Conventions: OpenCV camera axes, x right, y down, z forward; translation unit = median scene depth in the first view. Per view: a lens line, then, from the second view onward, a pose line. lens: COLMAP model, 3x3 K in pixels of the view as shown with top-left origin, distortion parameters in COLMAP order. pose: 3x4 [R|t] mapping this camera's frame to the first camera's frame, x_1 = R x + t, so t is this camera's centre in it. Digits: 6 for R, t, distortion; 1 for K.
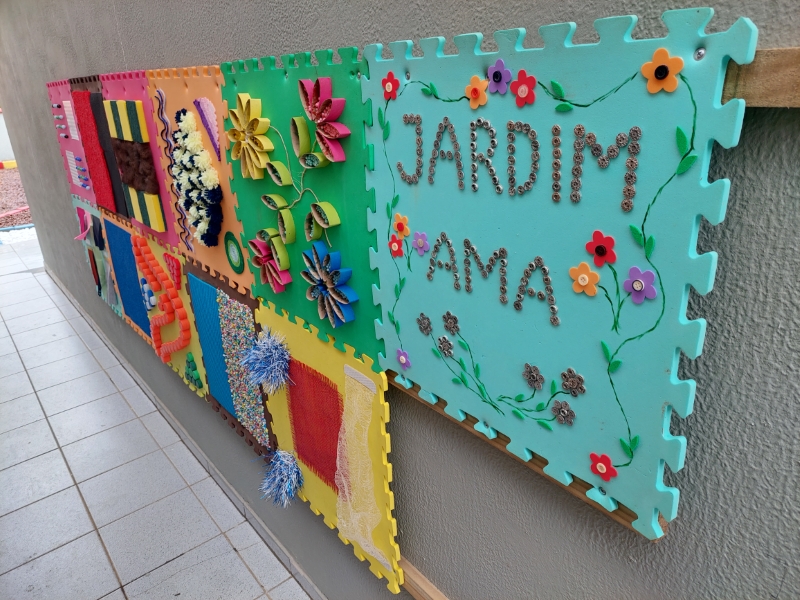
lens RADIAL K [[576.5, 0, 403.9], [0, 576.5, 301.6], [0, 0, 1]] dist [0.060484, -0.061205]
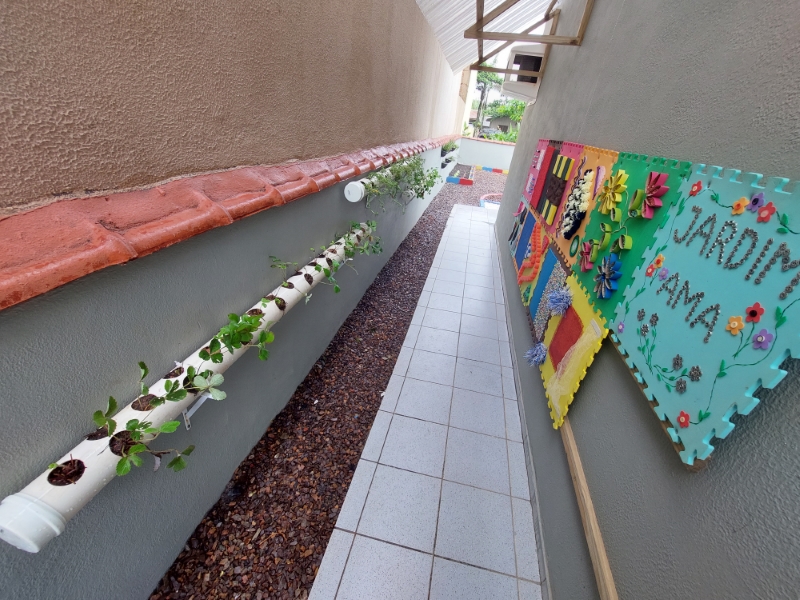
lens RADIAL K [[320.5, 0, 401.3], [0, 320.5, 303.7], [0, 0, 1]] dist [-0.018512, 0.000452]
pose [[0.616258, 0.487206, -0.618754, 0.168234], [-0.406755, 0.869676, 0.279668, 0.035556], [0.674371, 0.079334, 0.734118, -0.271053]]
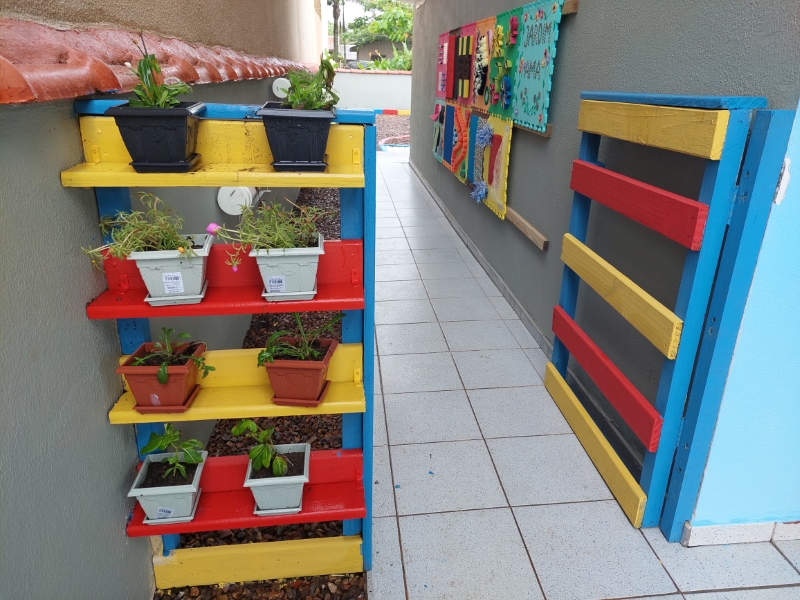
lens RADIAL K [[576.5, 0, 406.0], [0, 576.5, 298.1], [0, 0, 1]] dist [0.060484, -0.061205]
pose [[0.837408, 0.256750, -0.482521, 1.274890], [-0.251973, 0.964742, 0.076044, 0.990193], [0.485033, 0.057903, 0.872577, -1.940346]]
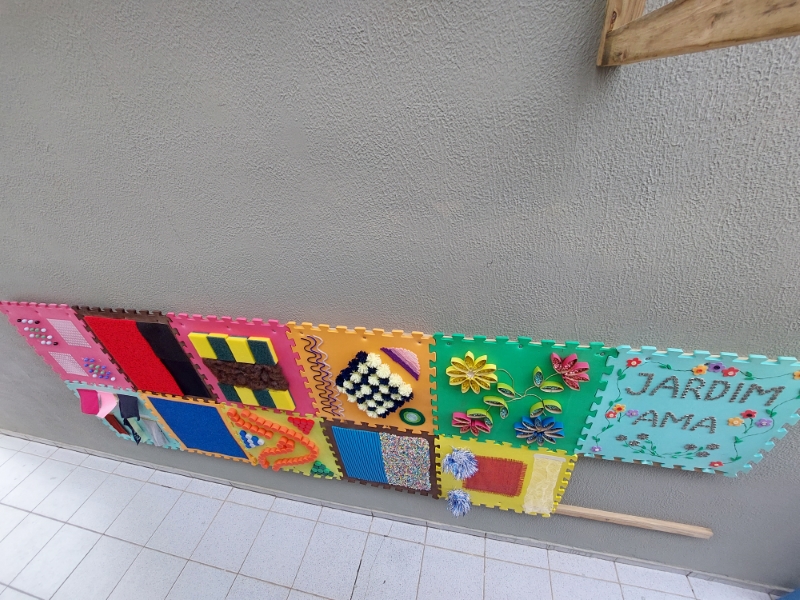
lens RADIAL K [[320.5, 0, 402.6], [0, 320.5, 302.5], [0, 0, 1]] dist [-0.018512, 0.000452]
pose [[0.775317, -0.367224, 0.513839, -1.002392], [0.269645, 0.928176, 0.256478, -0.936163], [-0.571118, -0.060297, 0.818651, 0.496615]]
